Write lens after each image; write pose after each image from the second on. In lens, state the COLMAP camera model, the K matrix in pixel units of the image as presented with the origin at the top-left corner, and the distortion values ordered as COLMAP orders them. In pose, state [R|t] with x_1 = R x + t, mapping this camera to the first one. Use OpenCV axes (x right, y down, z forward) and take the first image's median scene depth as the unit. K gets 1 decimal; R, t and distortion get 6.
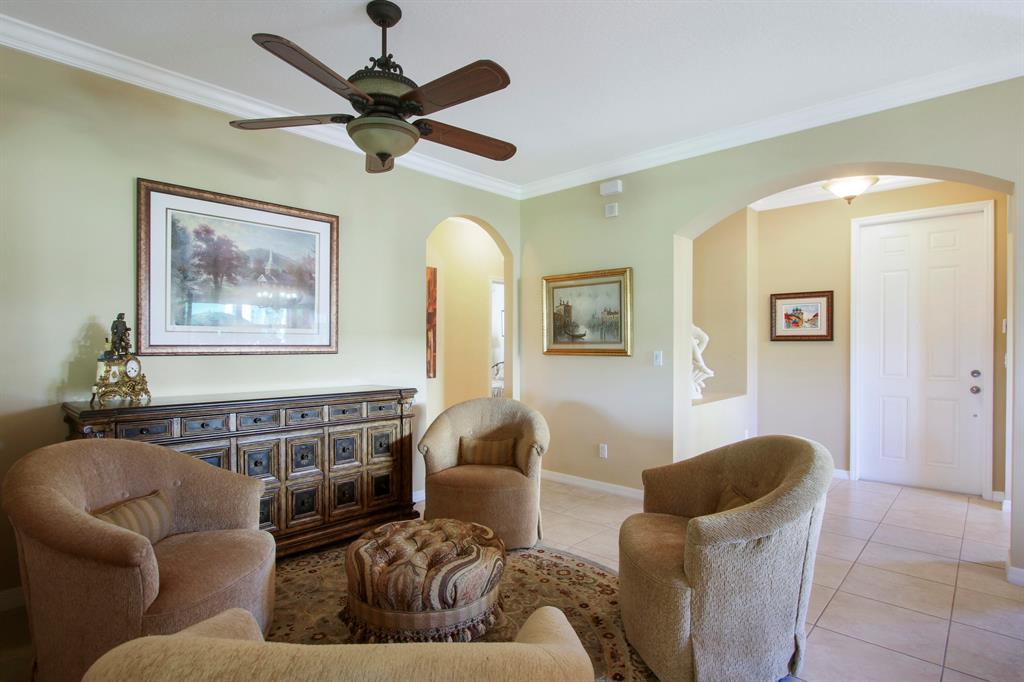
lens RADIAL K [[527.3, 0, 515.4], [0, 527.3, 343.3], [0, 0, 1]] dist [-0.018530, 0.001509]
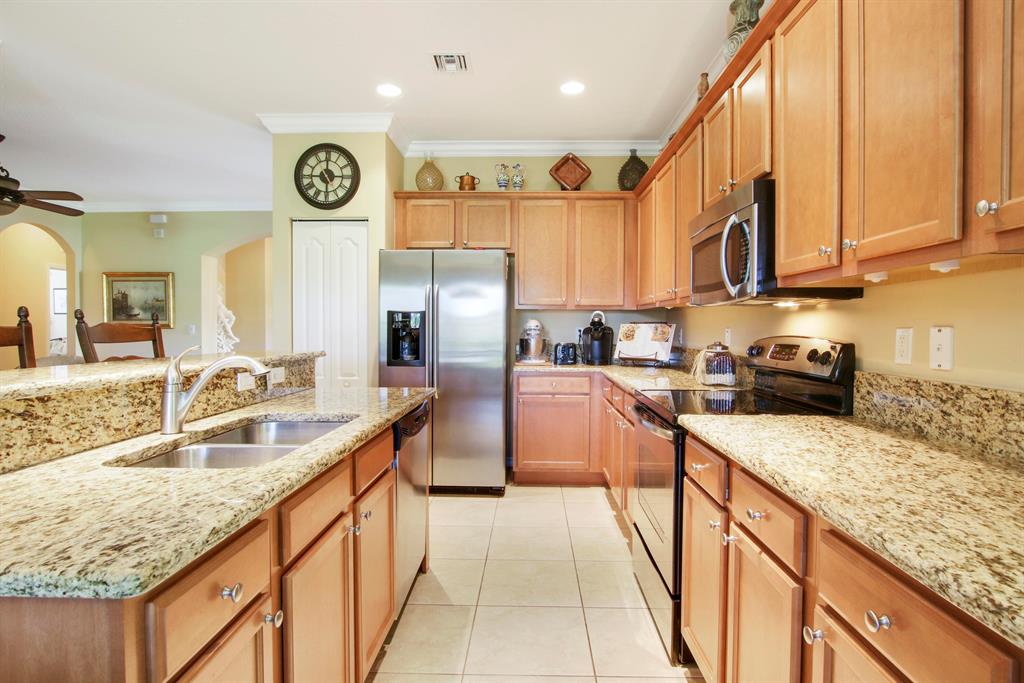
lens RADIAL K [[527.3, 0, 517.9], [0, 527.3, 336.1], [0, 0, 1]] dist [-0.018530, 0.001509]
pose [[0.752973, -0.008267, 0.658000, -0.031911], [-0.003602, 0.999854, 0.016683, 0.016275], [-0.658042, -0.014932, 0.752833, -0.804000]]
